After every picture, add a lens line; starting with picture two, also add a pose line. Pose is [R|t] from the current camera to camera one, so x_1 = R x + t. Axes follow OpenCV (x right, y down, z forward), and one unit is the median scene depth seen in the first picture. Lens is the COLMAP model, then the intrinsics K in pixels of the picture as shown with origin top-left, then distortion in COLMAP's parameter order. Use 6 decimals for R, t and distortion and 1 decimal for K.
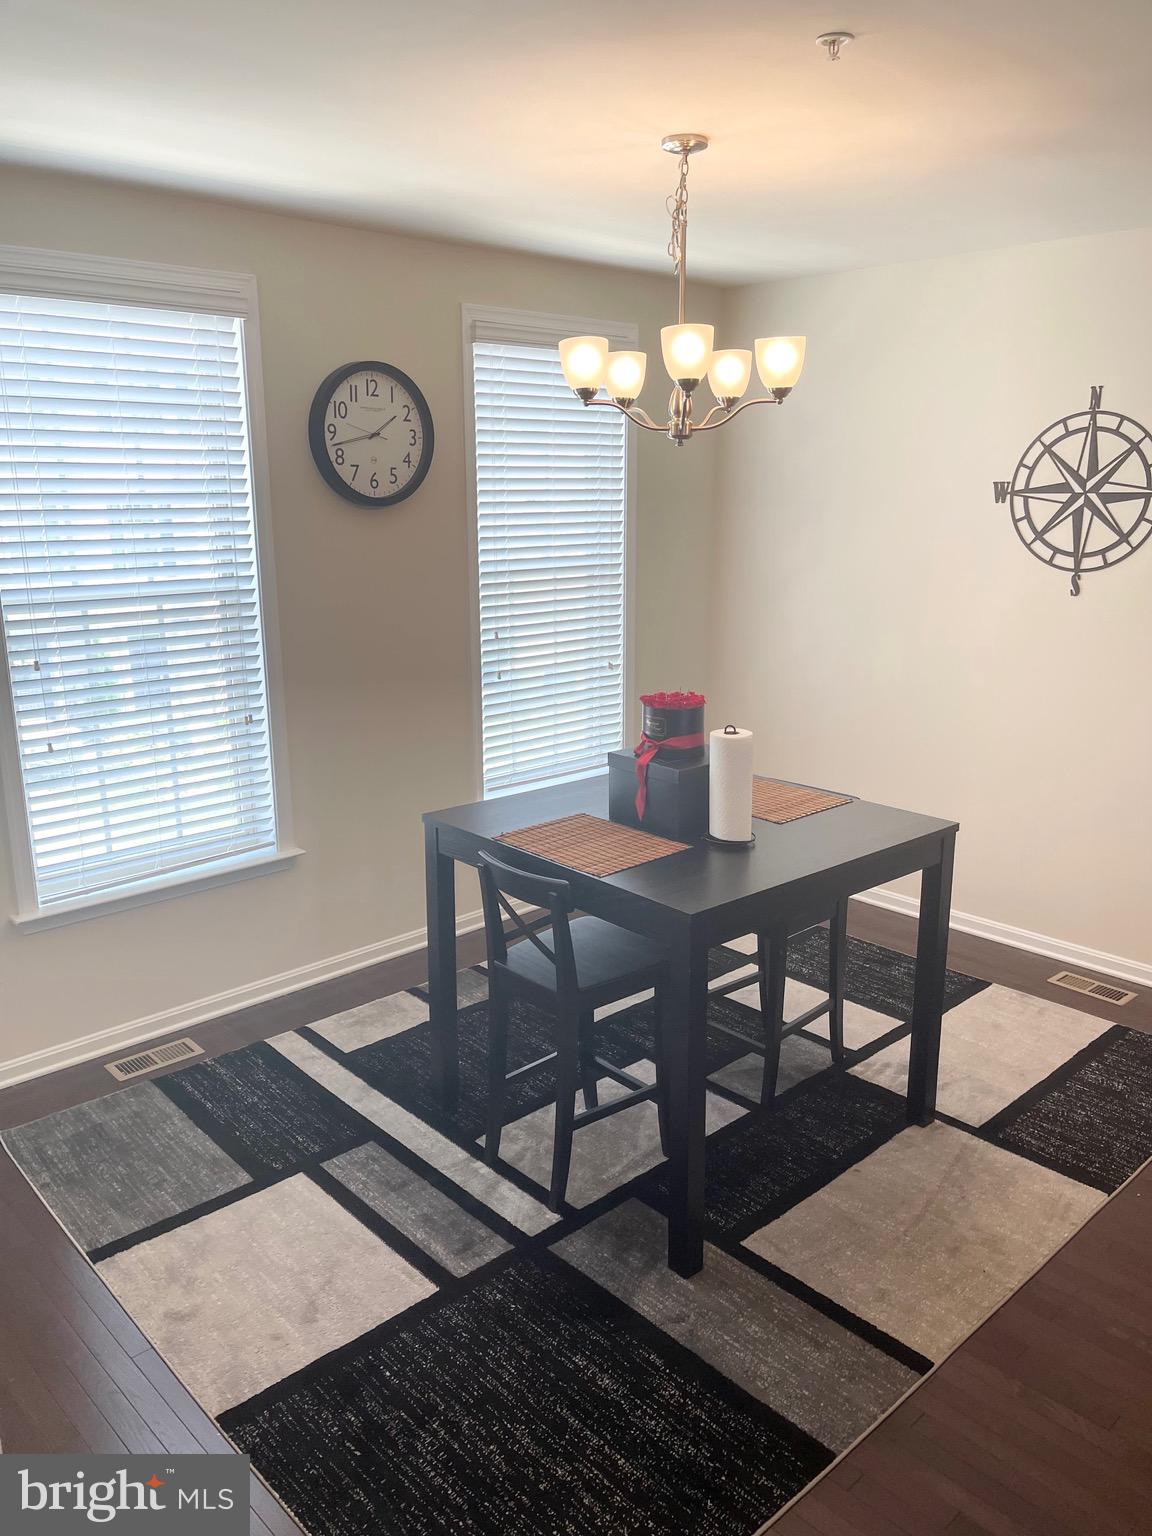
lens RADIAL K [[1123.4, 0, 586.2], [0, 1123.4, 800.9], [0, 0, 1]] dist [0.040733, -0.075732]
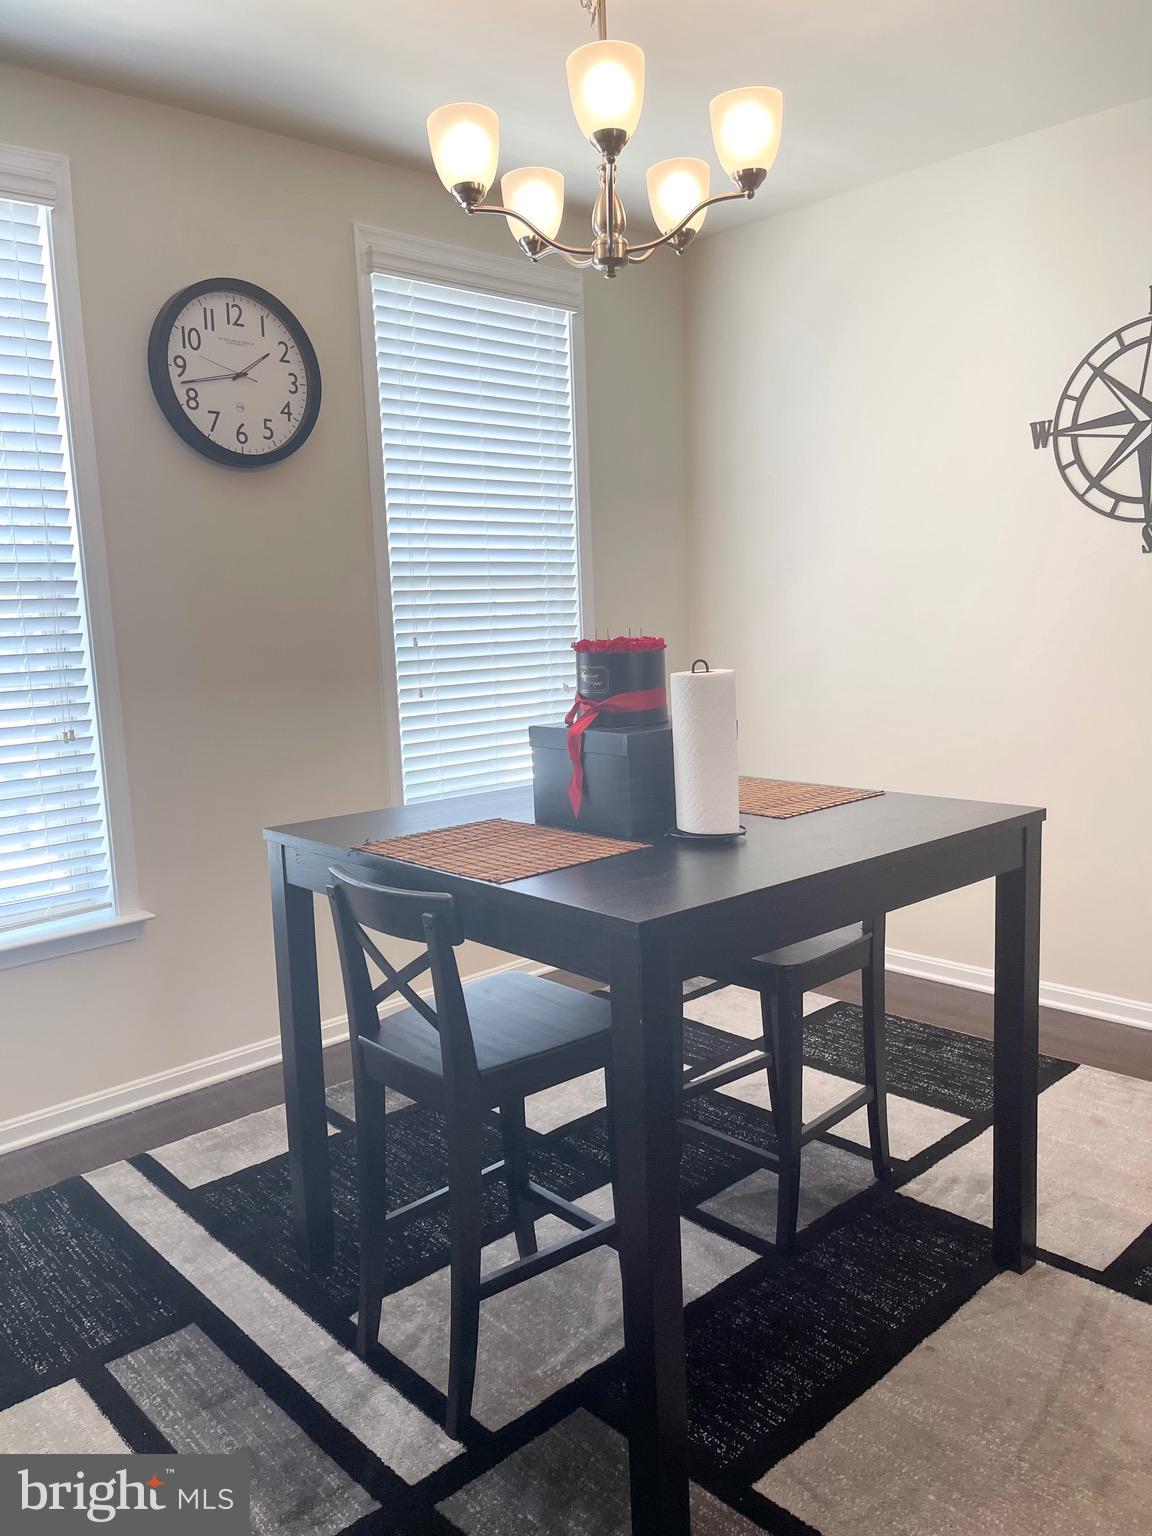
lens RADIAL K [[1150.4, 0, 579.6], [0, 1150.4, 796.4], [0, 0, 1]] dist [0.067028, -0.107430]
pose [[0.999413, -0.034225, -0.001502, 0.044068], [0.033890, 0.994132, -0.102727, 0.064162], [0.005009, 0.102616, 0.994708, 0.260988]]
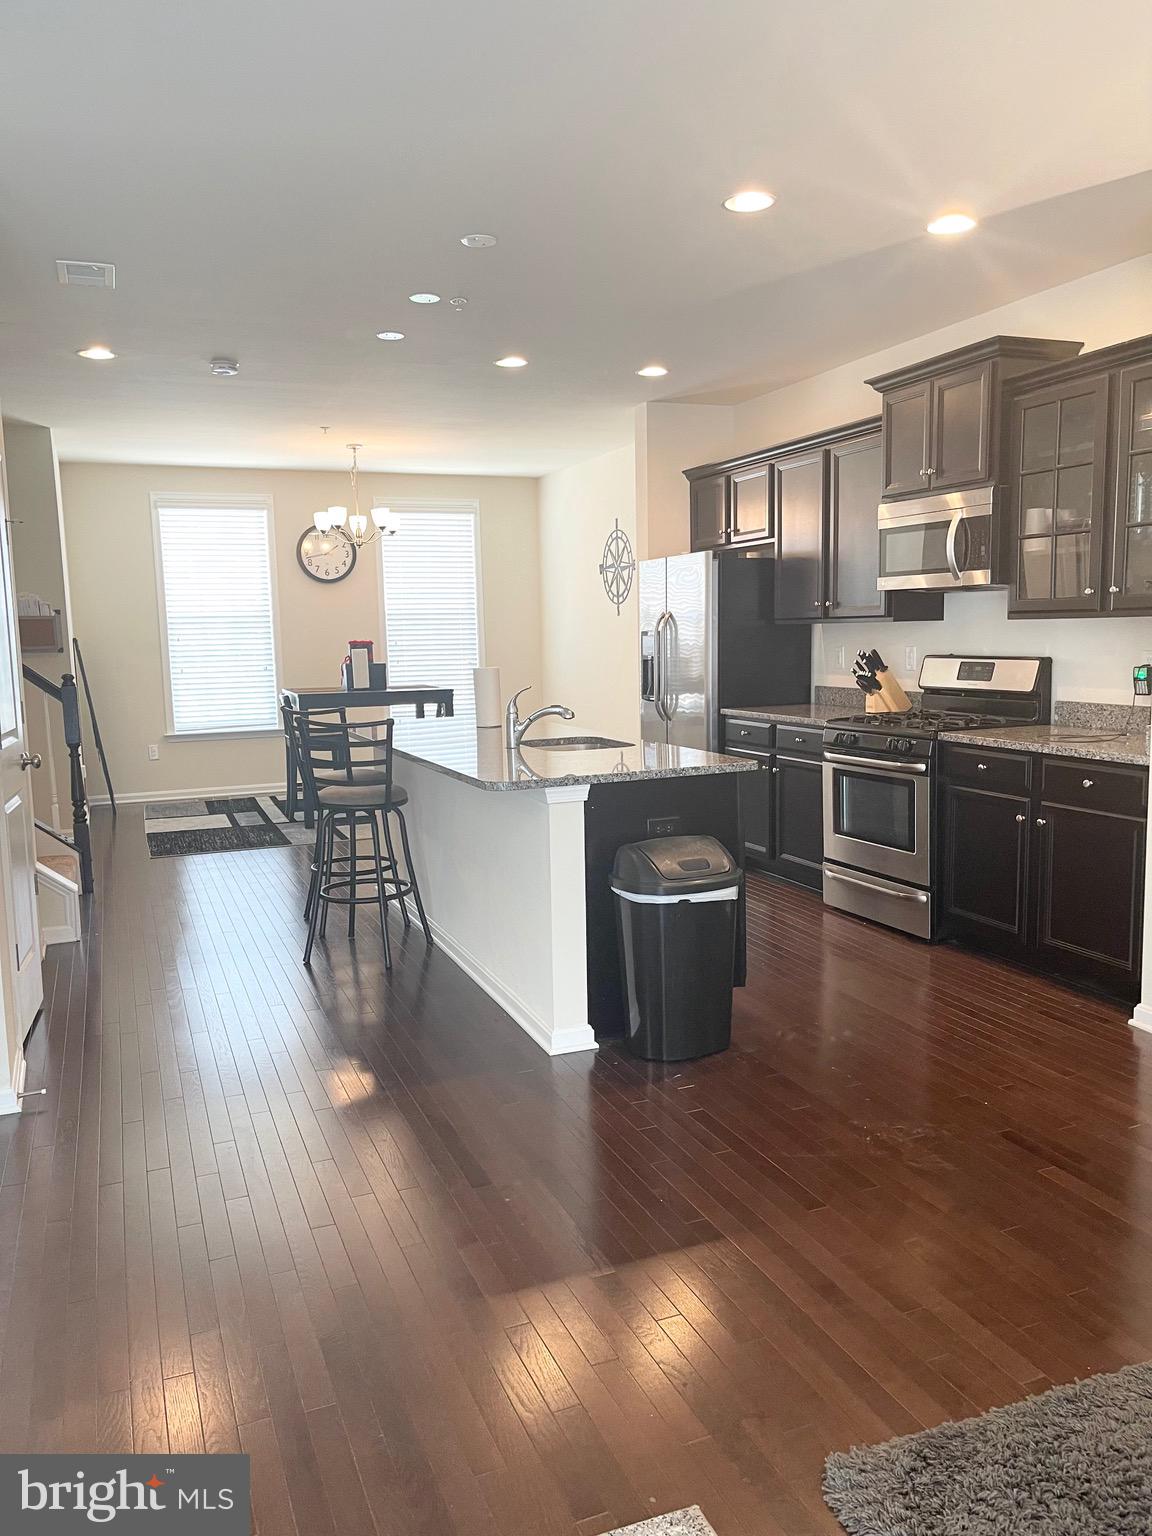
lens RADIAL K [[1150.4, 0, 579.6], [0, 1150.4, 796.4], [0, 0, 1]] dist [0.067028, -0.107430]
pose [[0.933392, 0.033657, -0.357276, 1.358954], [-0.076375, 0.991414, -0.106135, 0.455346], [0.350637, 0.126352, 0.927949, -1.148940]]
